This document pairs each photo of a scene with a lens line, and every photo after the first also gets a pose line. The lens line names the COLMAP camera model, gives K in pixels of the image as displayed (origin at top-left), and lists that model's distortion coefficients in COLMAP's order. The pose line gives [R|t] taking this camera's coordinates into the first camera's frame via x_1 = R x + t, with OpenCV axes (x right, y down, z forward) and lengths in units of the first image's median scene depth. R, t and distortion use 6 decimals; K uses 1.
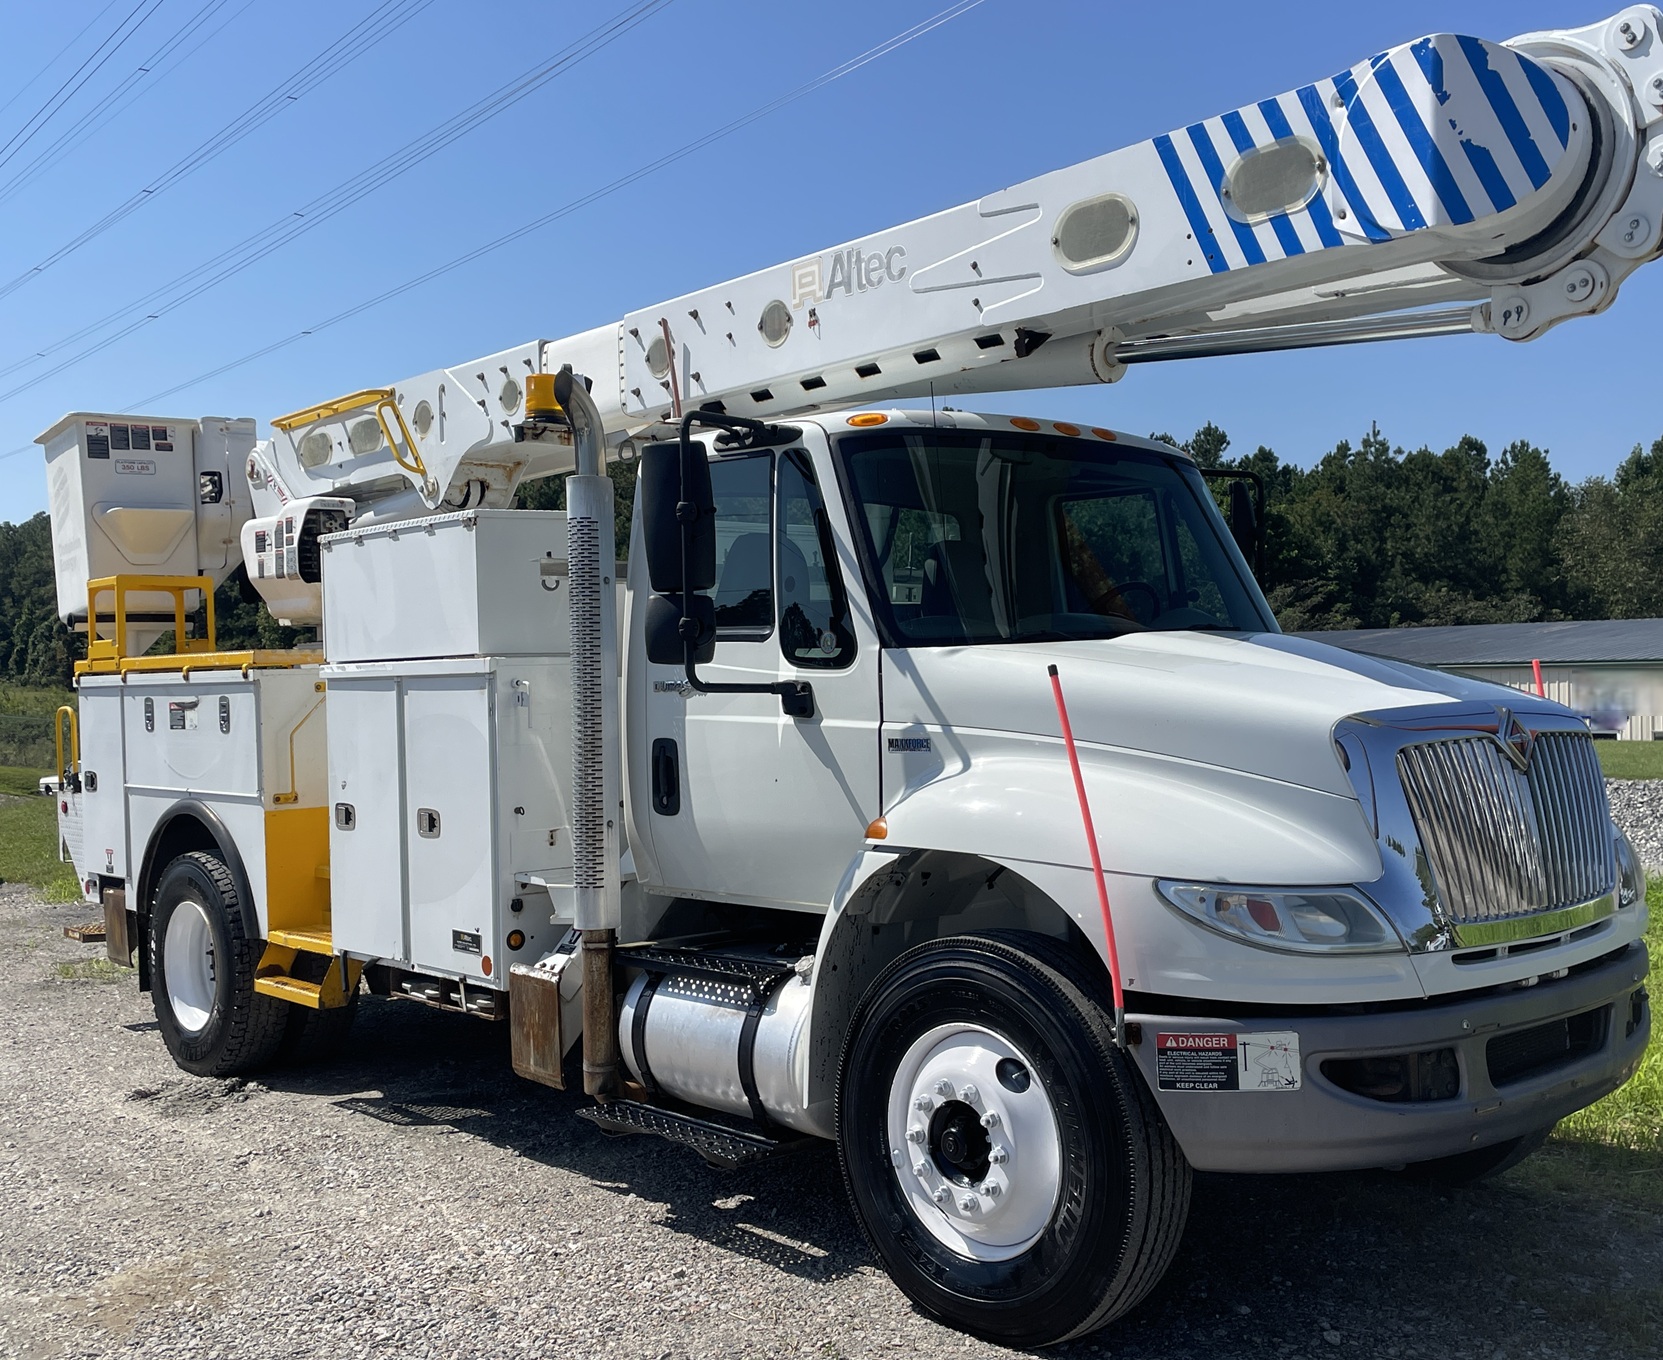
lens RADIAL K [[1740.0, 0, 831.5], [0, 1740.0, 680.0], [0, 0, 1]] dist [0.057588, -0.032491]
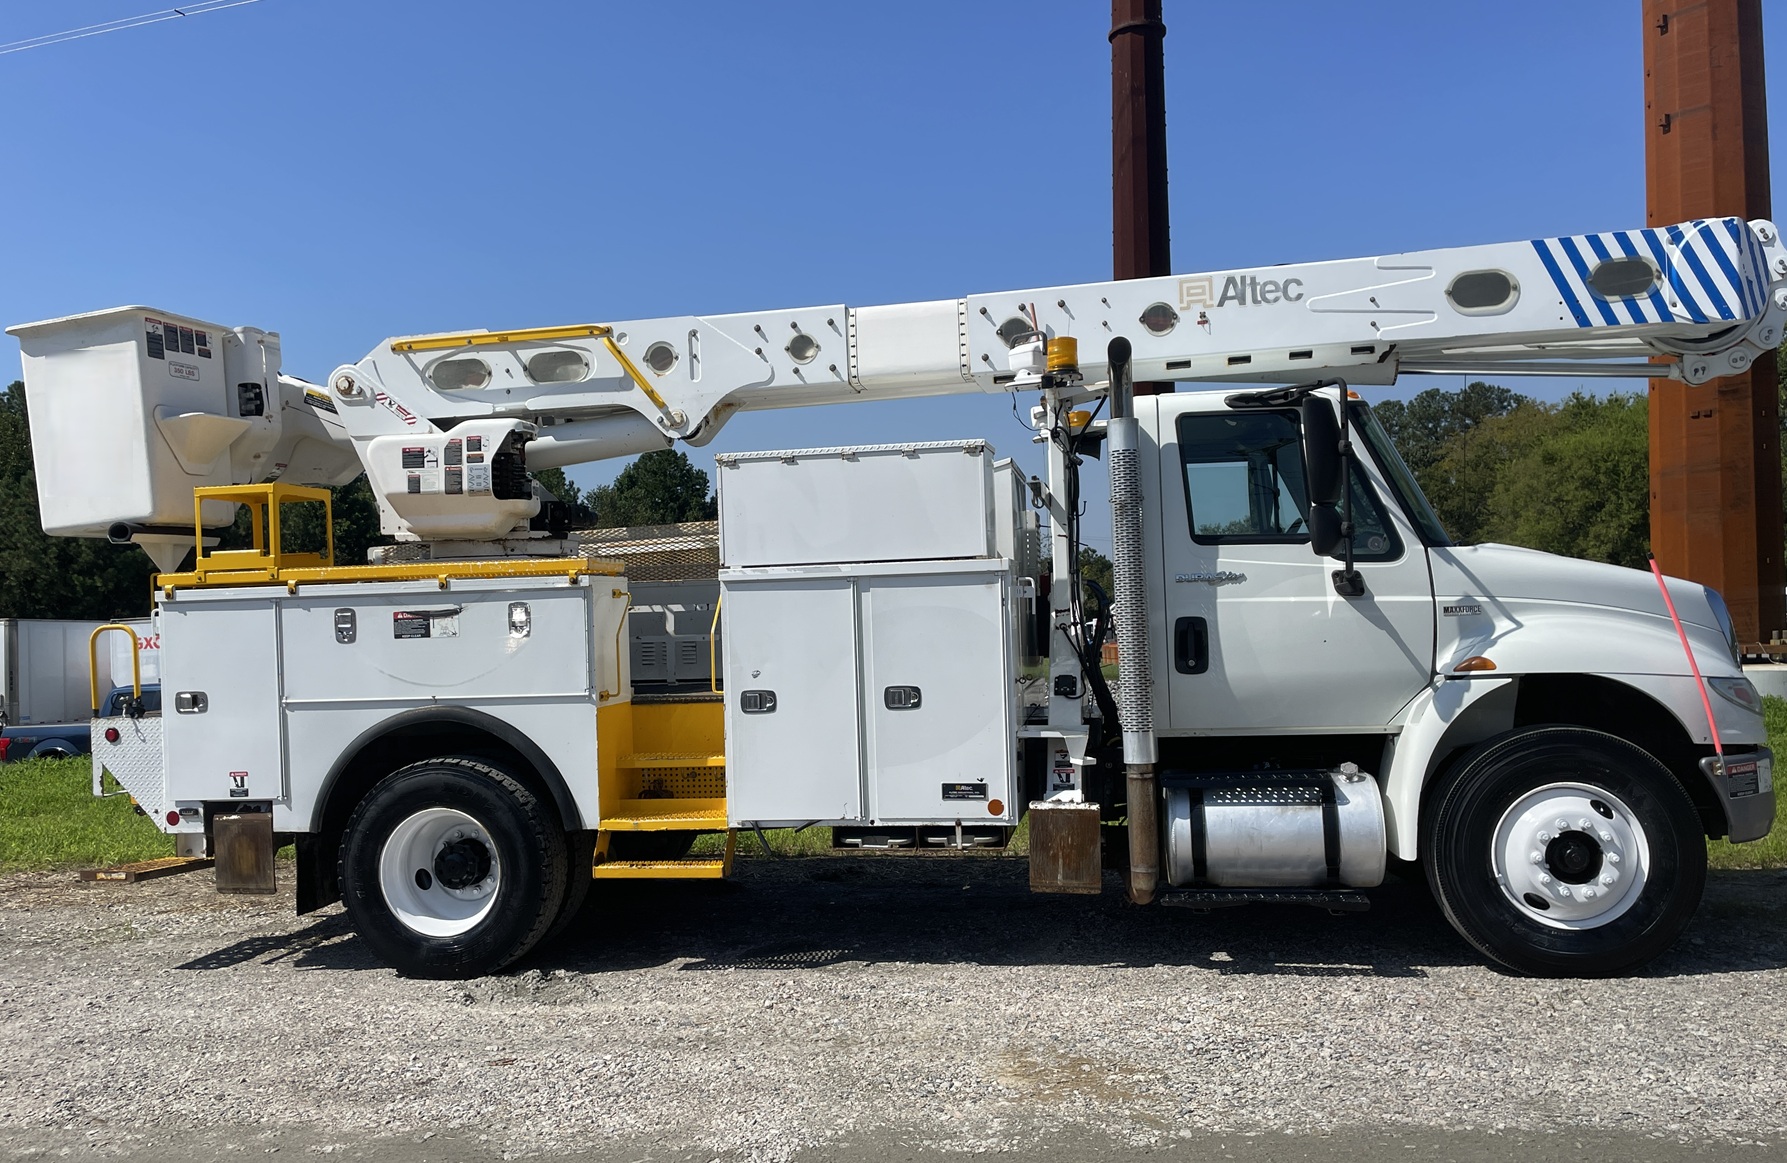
lens RADIAL K [[1400.4, 0, 893.5], [0, 1400.4, 581.5], [0, 0, 1]] dist [0.102680, -0.167180]
pose [[0.793363, 0.007664, 0.608700, -0.887737], [0.015408, 0.999348, -0.032665, 0.036085], [-0.608554, 0.035294, 0.792727, 0.257777]]
